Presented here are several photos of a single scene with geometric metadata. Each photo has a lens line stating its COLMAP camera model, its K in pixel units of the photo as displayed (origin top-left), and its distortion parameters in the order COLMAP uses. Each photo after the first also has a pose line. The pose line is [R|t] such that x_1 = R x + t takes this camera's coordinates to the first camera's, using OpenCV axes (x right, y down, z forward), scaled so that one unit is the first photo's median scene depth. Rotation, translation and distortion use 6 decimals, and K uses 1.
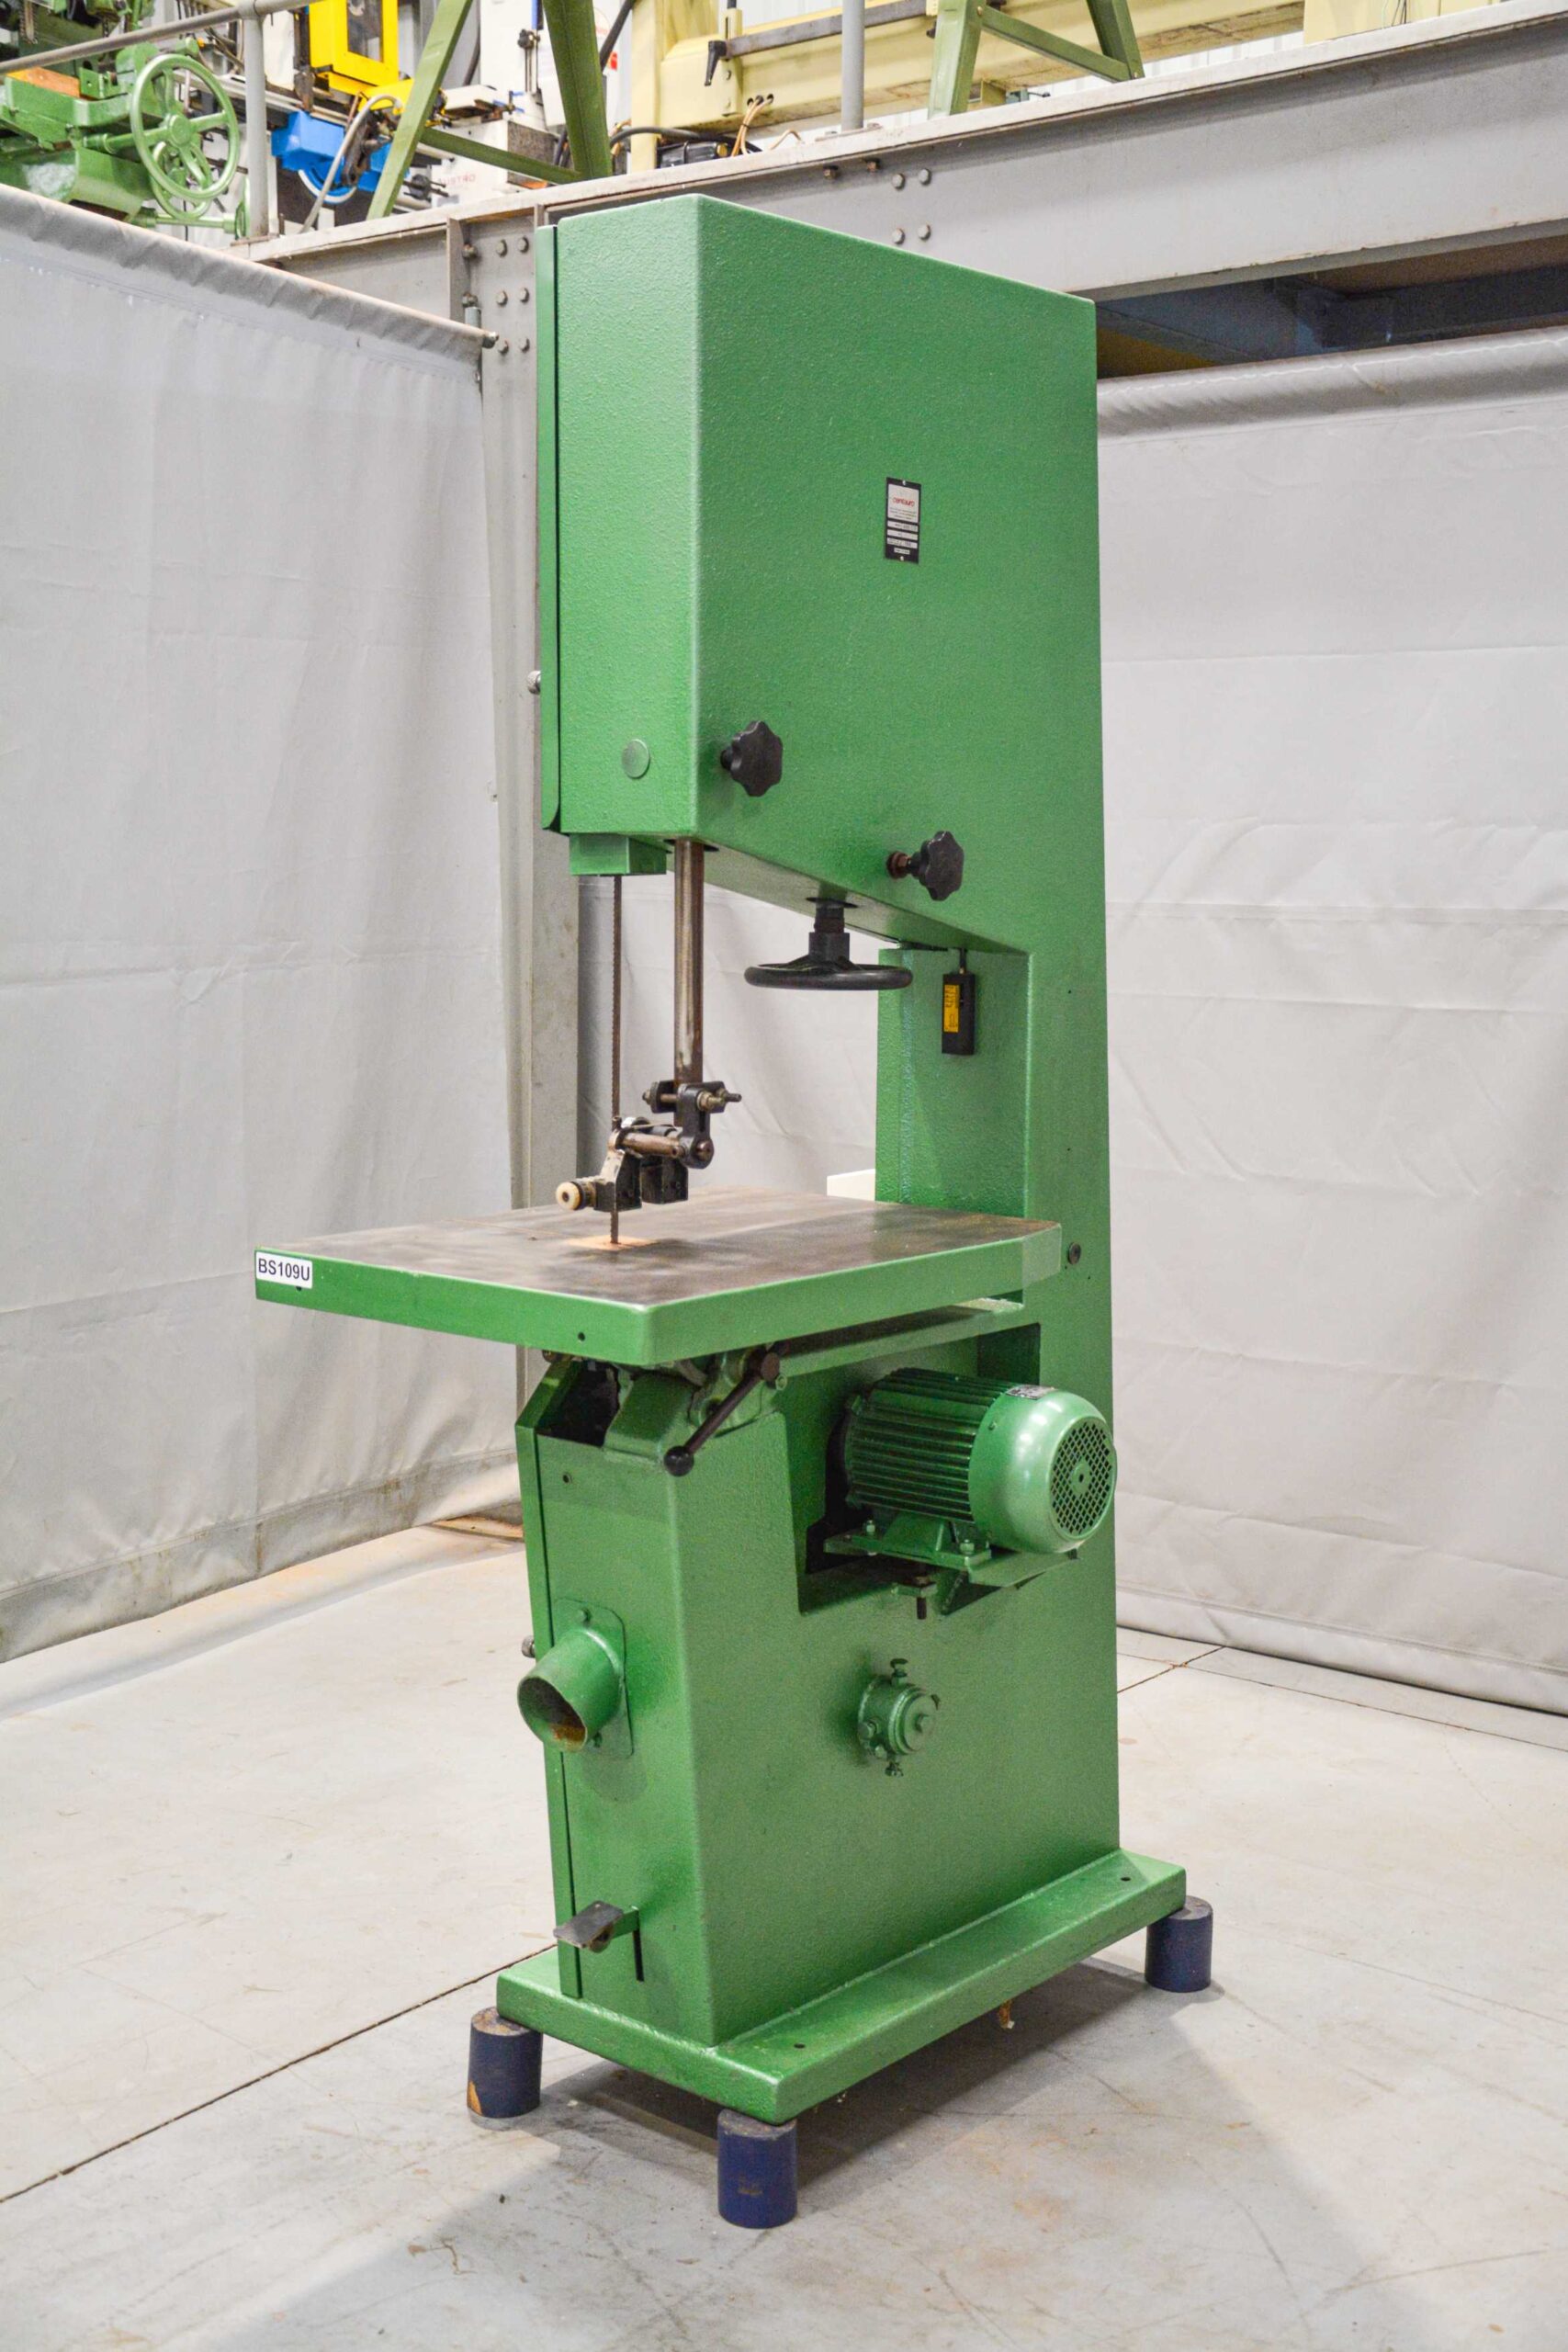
lens RADIAL K [[2709.0, 0, 783.0], [0, 2709.0, 1139.6], [0, 0, 1]] dist [-0.003584, 0.242372]
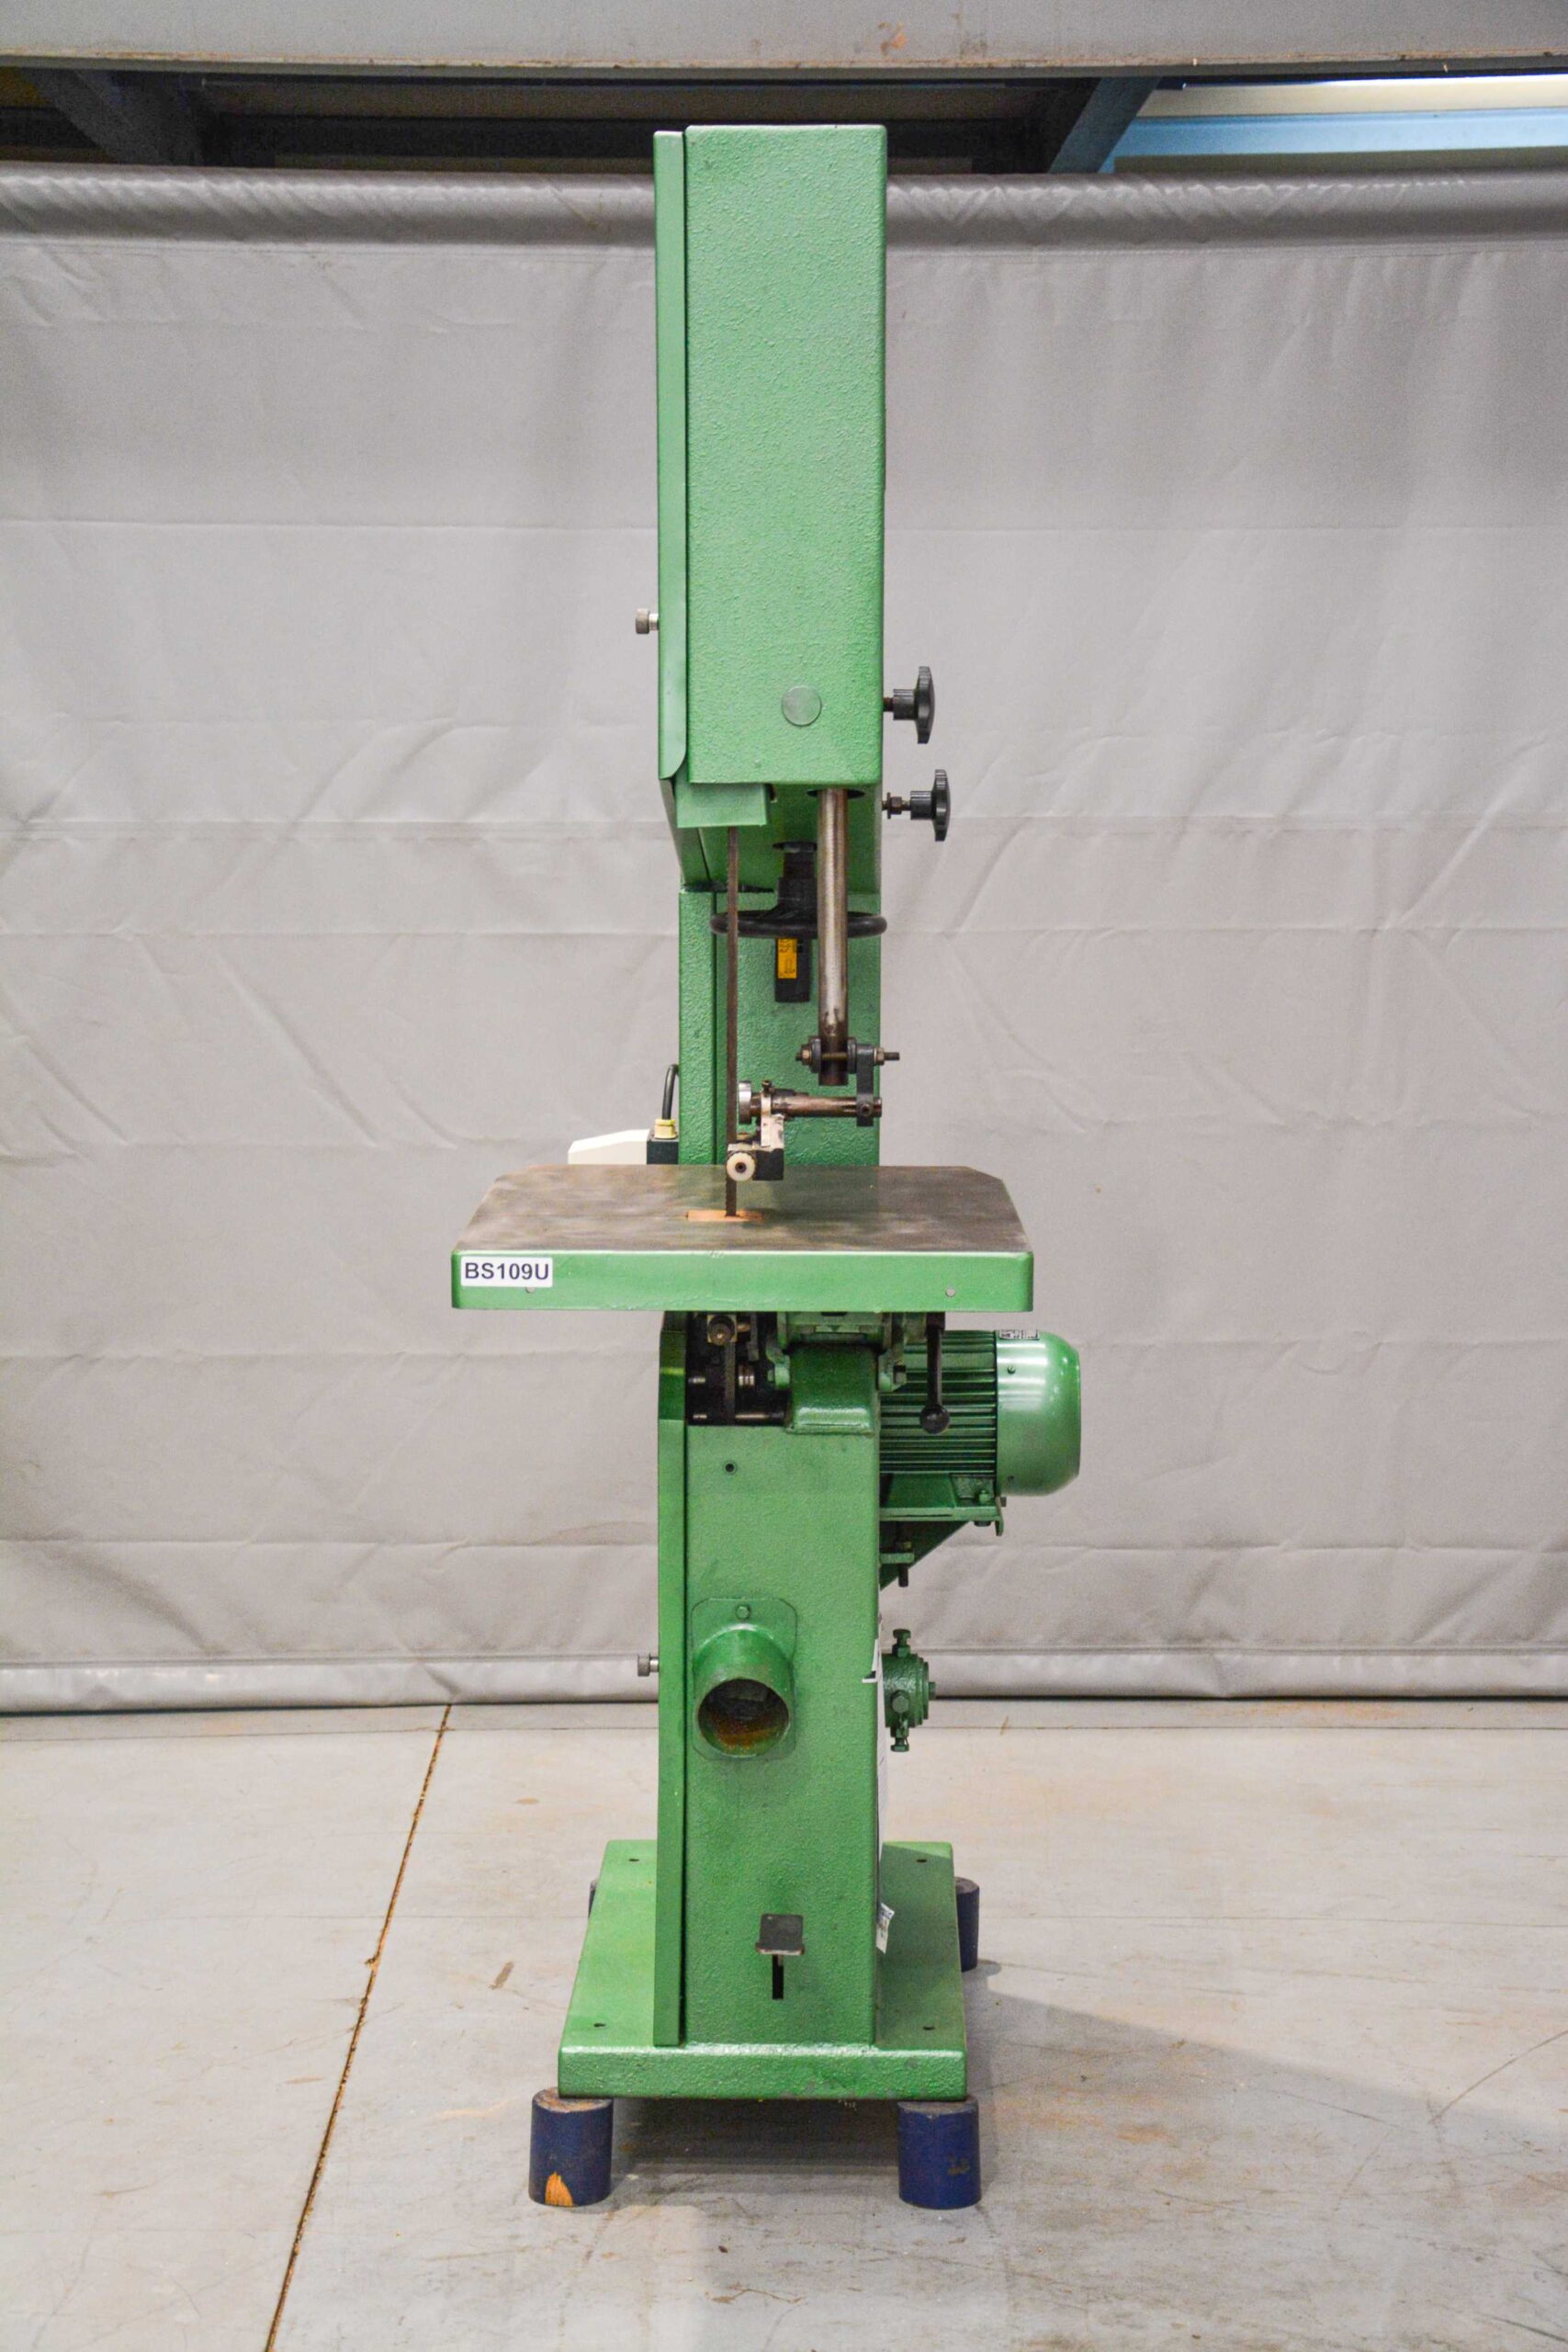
lens RADIAL K [[4345.2, 0, 631.3], [0, 4345.2, 1180.7], [0, 0, 1]] dist [0.260922, -0.058079]
pose [[0.786857, -0.080748, 0.611830, -0.638765], [0.075121, 0.996563, 0.034914, -0.018554], [-0.612546, 0.018489, 0.790219, -0.111093]]
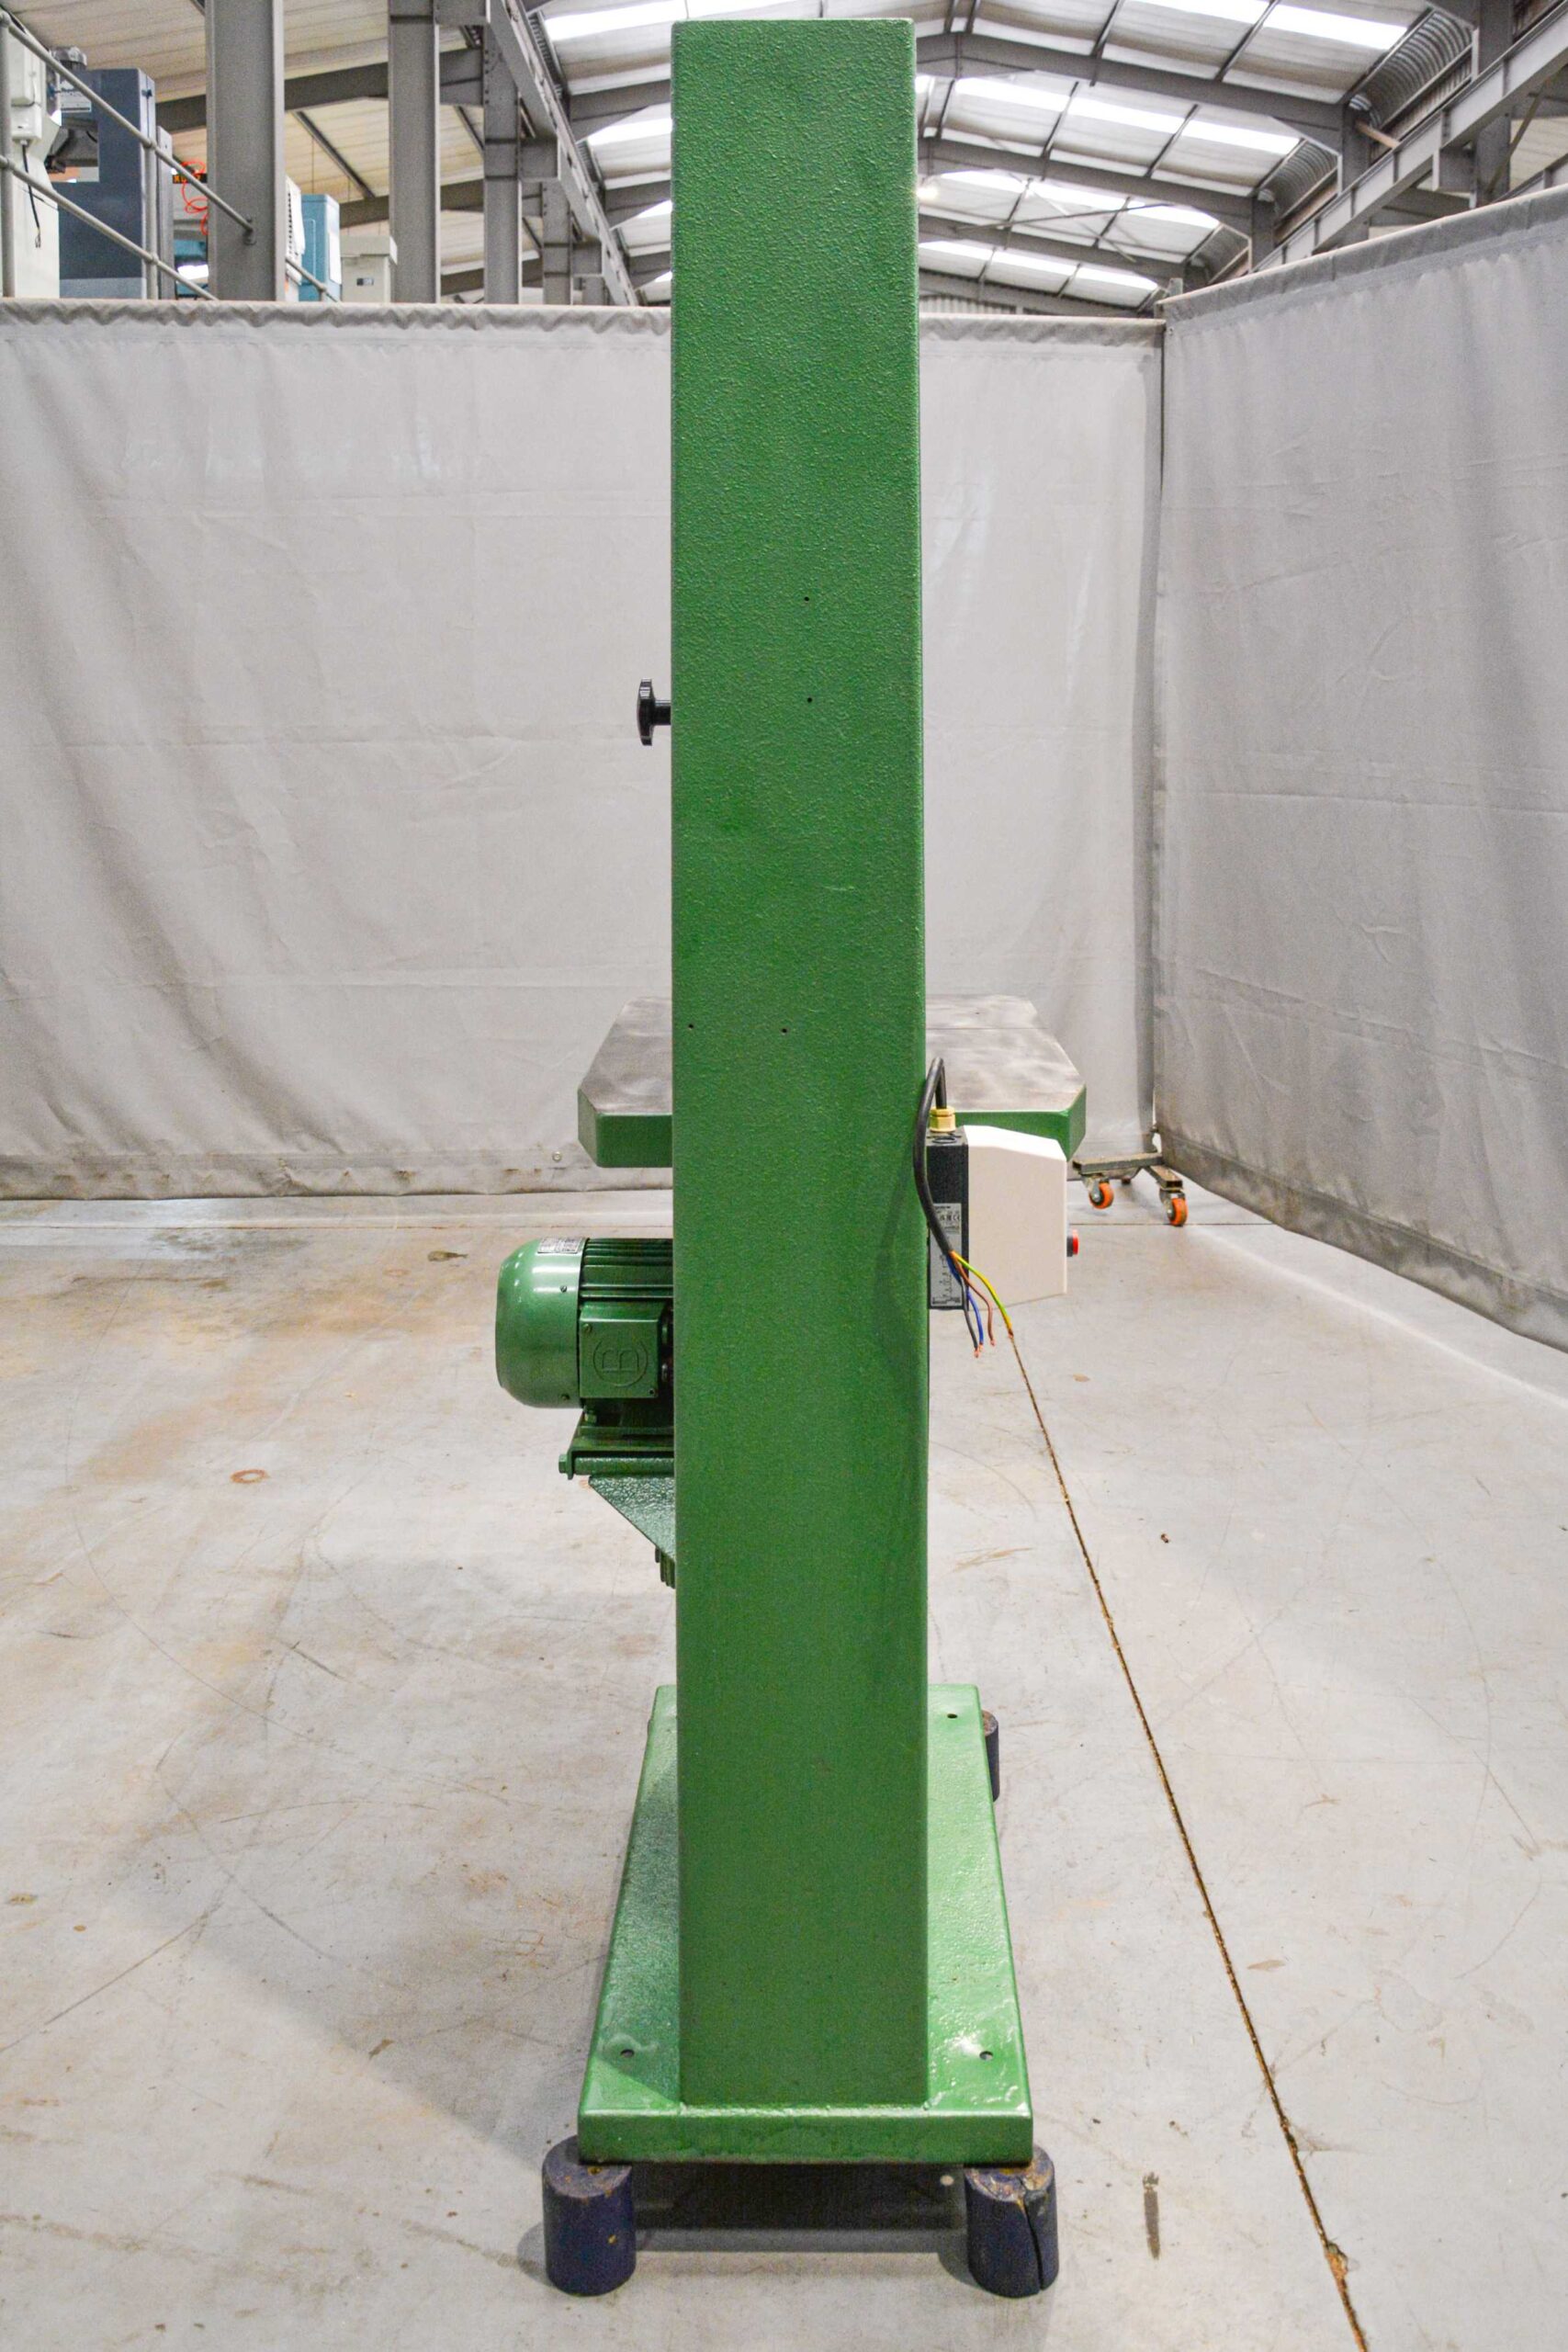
lens RADIAL K [[2032.4, 0, 848.3], [0, 2032.4, 1031.5], [0, 0, 1]] dist [-0.147136, 0.058052]
pose [[-0.750152, 0.095207, -0.654376, 0.265539], [-0.085066, 0.967465, 0.238276, -0.098535], [0.655772, 0.234409, -0.717646, 0.959832]]
